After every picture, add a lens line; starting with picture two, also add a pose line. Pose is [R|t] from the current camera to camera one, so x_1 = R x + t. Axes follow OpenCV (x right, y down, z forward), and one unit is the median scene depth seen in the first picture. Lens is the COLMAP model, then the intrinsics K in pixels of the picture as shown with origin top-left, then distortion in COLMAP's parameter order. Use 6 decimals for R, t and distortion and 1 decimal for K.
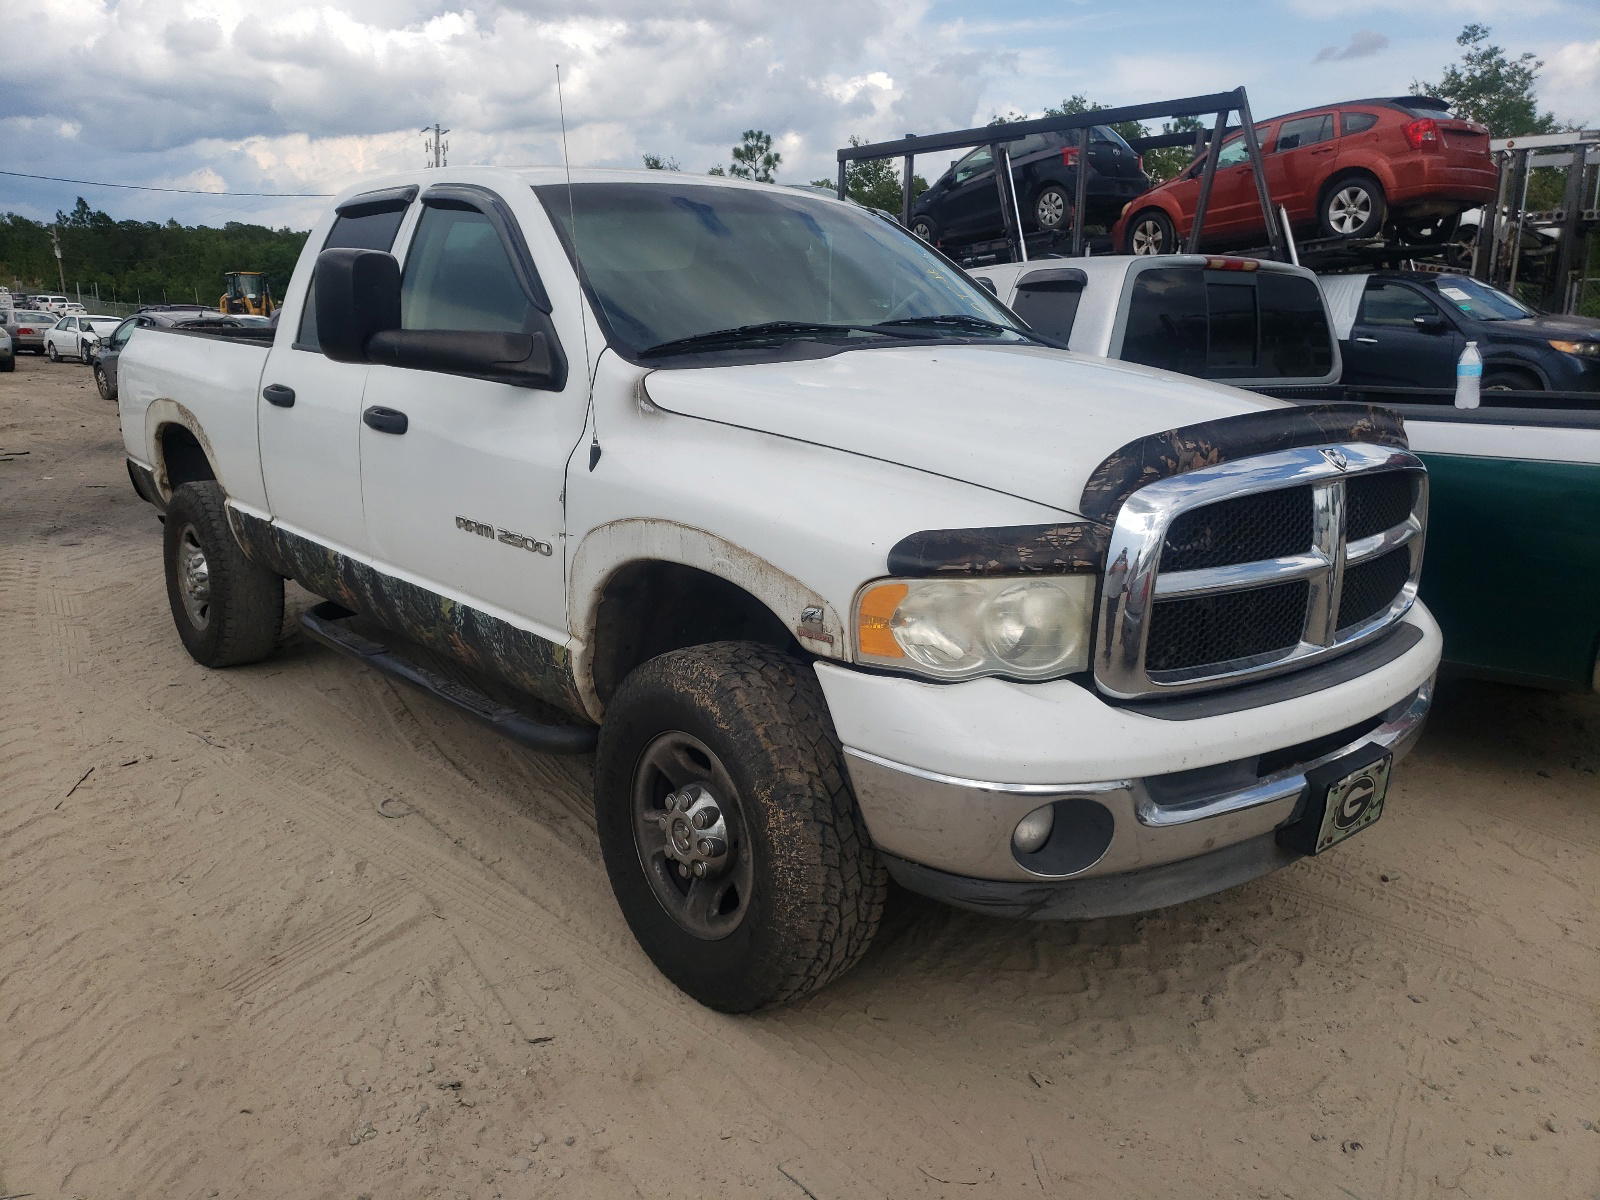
lens RADIAL K [[1394.8, 0, 797.0], [0, 1394.8, 599.7], [0, 0, 1]] dist [0.028559, -0.004787]
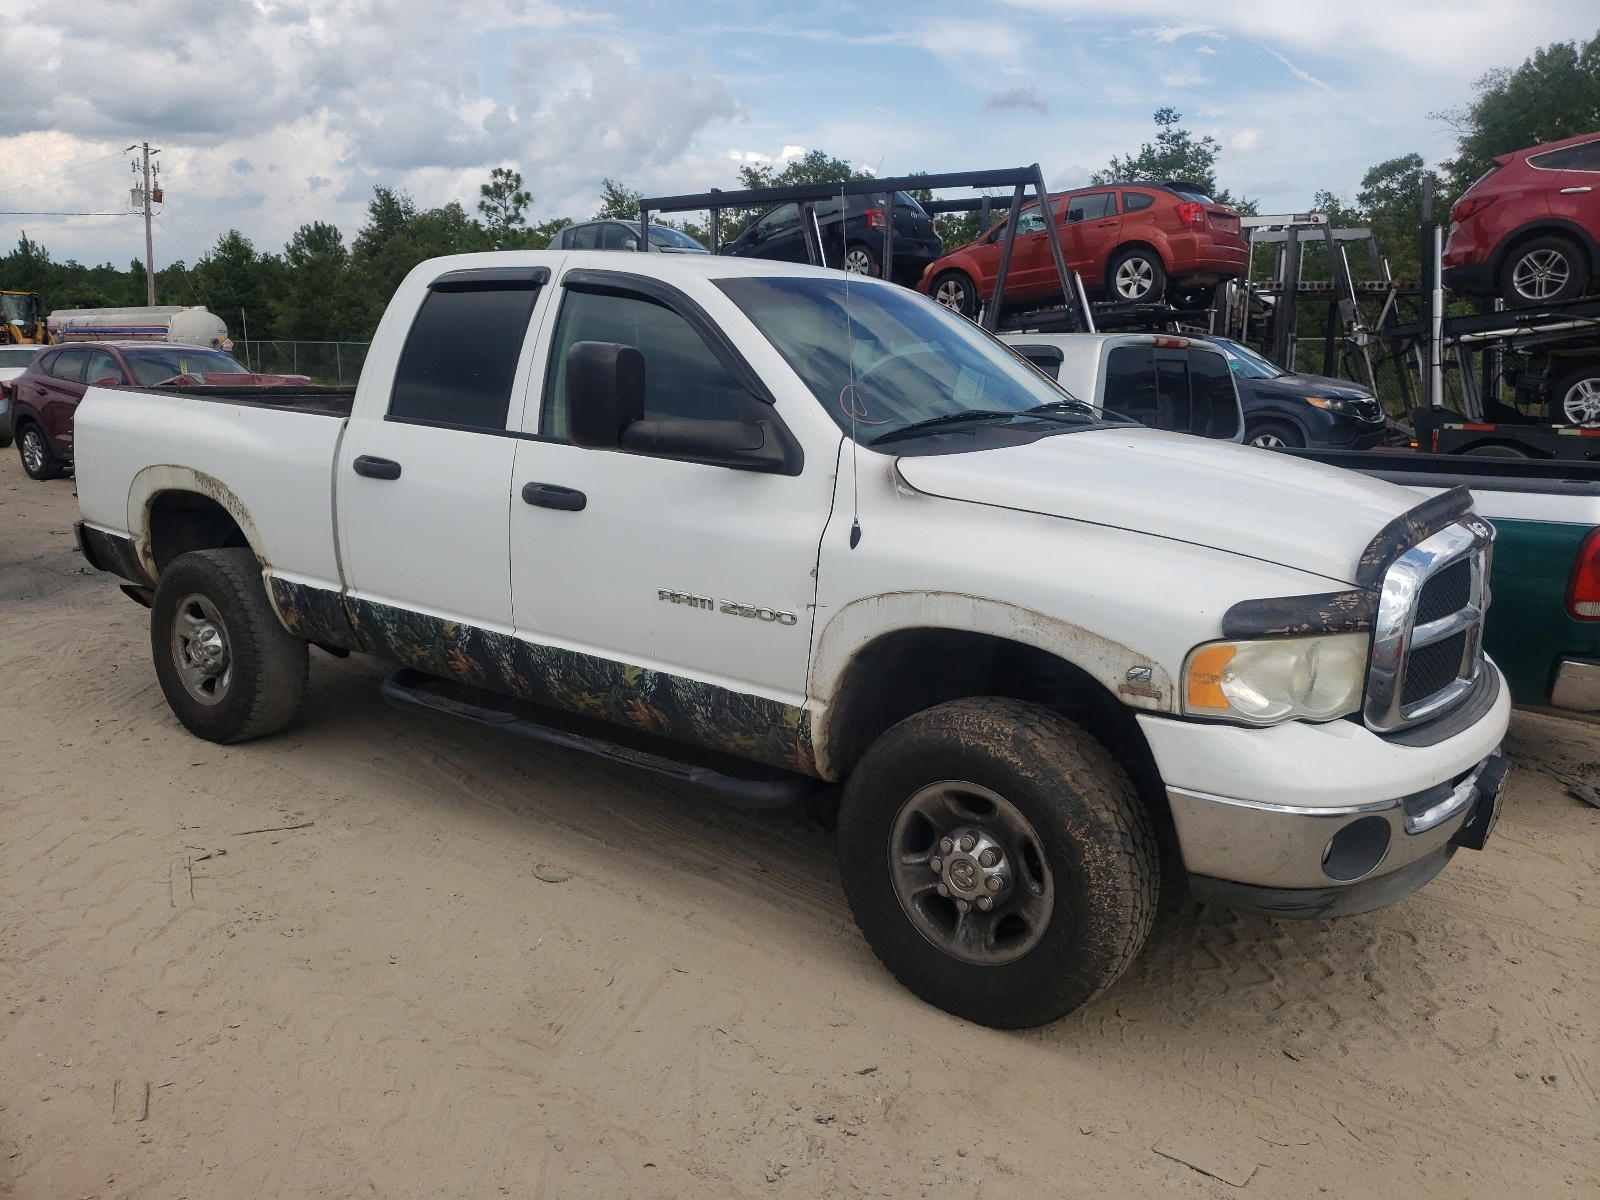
lens RADIAL K [[1394.8, 0, 803.8], [0, 1394.8, 601.4], [0, 0, 1]] dist [0.028559, -0.004787]
pose [[0.968403, -0.030759, 0.247486, -0.422817], [0.035345, 0.999276, -0.014108, -0.033686], [-0.246873, 0.022409, 0.968789, -0.049506]]
